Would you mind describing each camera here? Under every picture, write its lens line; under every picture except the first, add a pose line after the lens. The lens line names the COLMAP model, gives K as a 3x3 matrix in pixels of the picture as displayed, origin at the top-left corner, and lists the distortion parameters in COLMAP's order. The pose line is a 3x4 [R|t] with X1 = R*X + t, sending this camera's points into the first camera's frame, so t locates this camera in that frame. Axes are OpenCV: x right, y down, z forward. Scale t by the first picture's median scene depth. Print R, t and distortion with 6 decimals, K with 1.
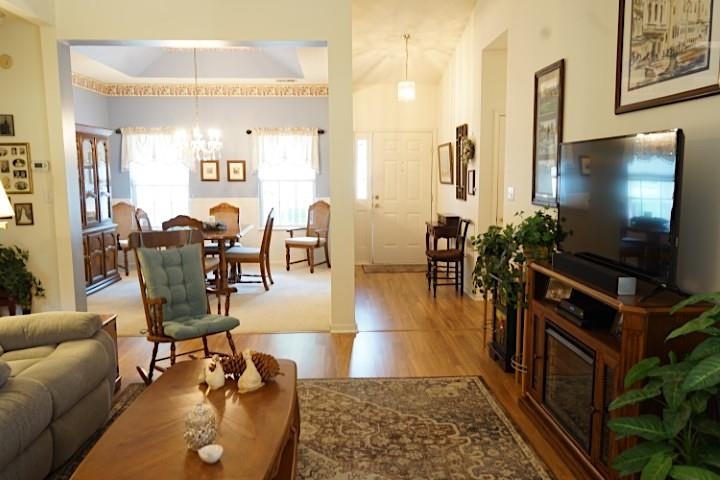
lens RADIAL K [[734.4, 0, 360.0], [0, 734.4, 240.0], [0, 0, 1]] dist [0.000141, -0.000972]
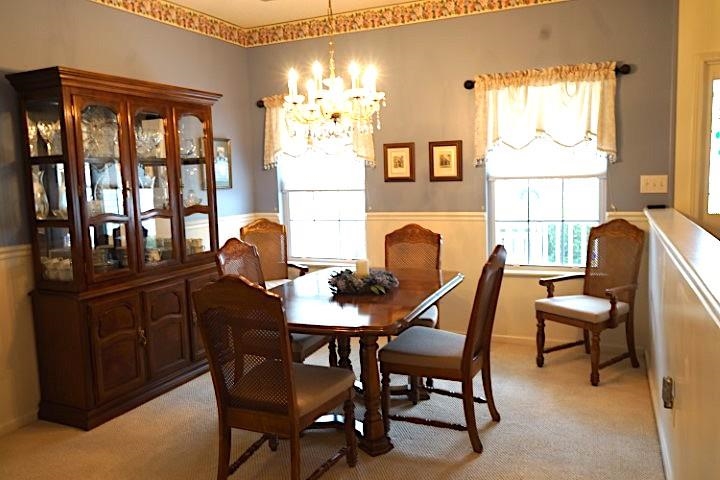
lens RADIAL K [[526.3, 0, 360.0], [0, 526.3, 240.0], [0, 0, 1]] dist [-0.024394, 0.000915]
pose [[0.892932, 0.029143, -0.449247, -0.050739], [-0.012404, 0.999116, 0.040159, -0.051737], [0.450020, -0.030287, 0.892505, 0.633989]]
